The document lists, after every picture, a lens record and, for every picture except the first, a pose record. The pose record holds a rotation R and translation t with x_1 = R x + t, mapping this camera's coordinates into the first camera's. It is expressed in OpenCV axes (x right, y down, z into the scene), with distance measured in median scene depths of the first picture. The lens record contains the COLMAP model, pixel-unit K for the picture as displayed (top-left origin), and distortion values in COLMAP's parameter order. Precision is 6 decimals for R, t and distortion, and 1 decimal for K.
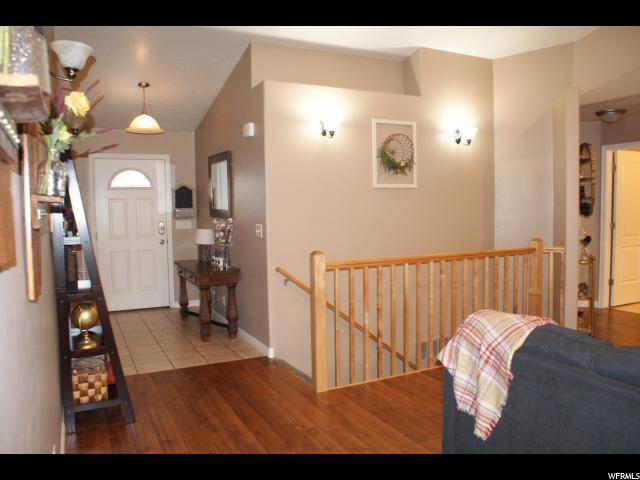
lens RADIAL K [[508.0, 0, 320.0], [0, 508.0, 240.0], [0, 0, 1]] dist [-0.169663, 0.164014]
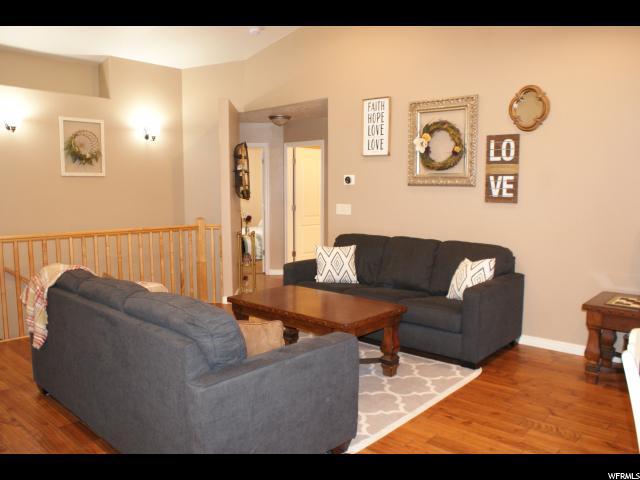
lens RADIAL K [[508.0, 0, 320.0], [0, 508.0, 240.0], [0, 0, 1]] dist [-0.169663, 0.164014]
pose [[0.930393, -0.019400, 0.366050, 0.242285], [0.008522, 0.999473, 0.031309, 0.014995], [-0.366464, -0.026010, 0.930069, -0.278950]]
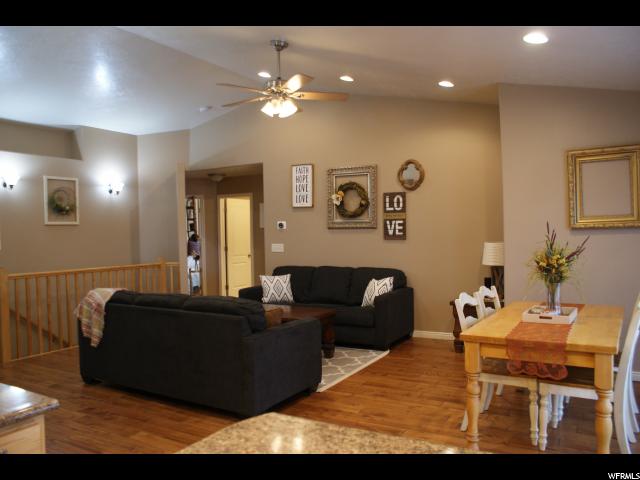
lens RADIAL K [[508.0, 0, 320.0], [0, 508.0, 240.0], [0, 0, 1]] dist [-0.169663, 0.164014]
pose [[0.831659, -0.008292, 0.555225, -0.014045], [0.041436, 0.998027, -0.047161, 0.034675], [-0.553739, 0.062229, 0.830362, -0.543778]]
